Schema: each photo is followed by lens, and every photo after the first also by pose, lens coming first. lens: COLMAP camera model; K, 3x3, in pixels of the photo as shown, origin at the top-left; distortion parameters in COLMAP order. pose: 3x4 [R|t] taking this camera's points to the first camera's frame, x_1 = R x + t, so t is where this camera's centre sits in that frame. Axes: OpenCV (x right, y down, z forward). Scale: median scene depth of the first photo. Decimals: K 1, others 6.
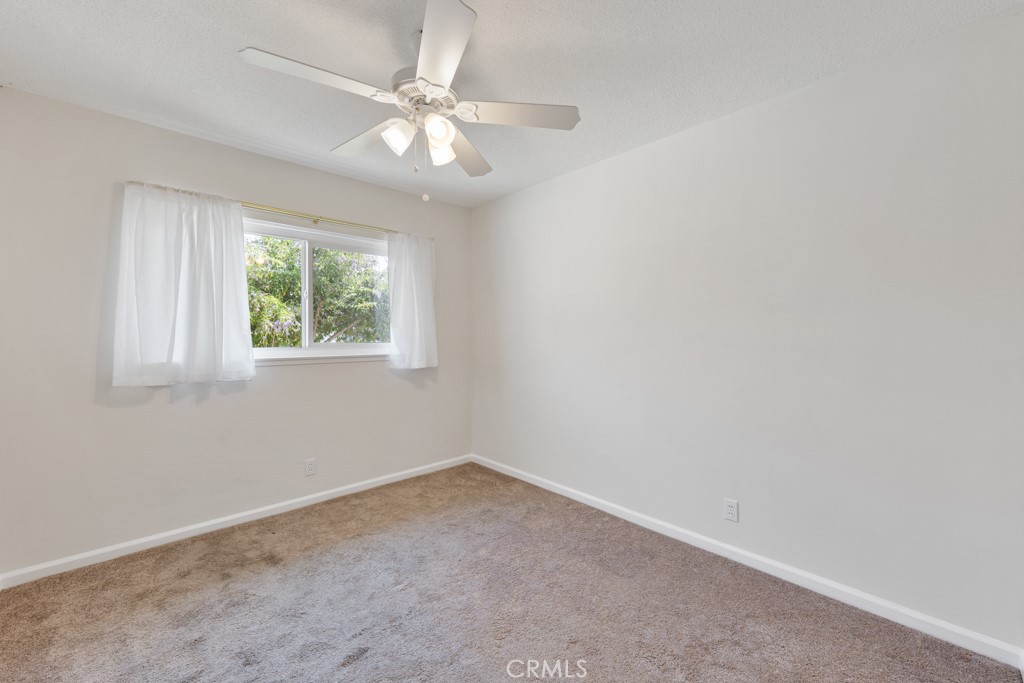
lens RADIAL K [[404.8, 0, 520.3], [0, 404.8, 336.7], [0, 0, 1]] dist [-0.002895, -0.000309]
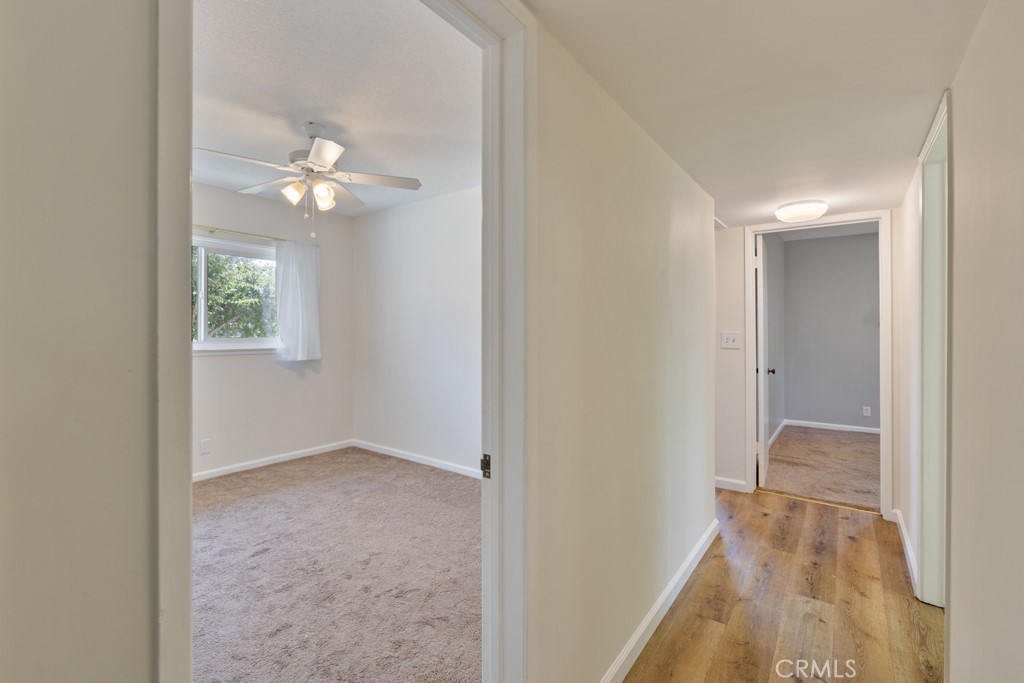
lens RADIAL K [[450.8, 0, 478.0], [0, 450.8, 328.5], [0, 0, 1]] dist [-0.000748, 0.000083]
pose [[0.991311, 0.003708, 0.131489, 0.087191], [-0.002107, 0.999922, -0.012311, 0.004396], [-0.131525, 0.011927, 0.991241, -0.419114]]
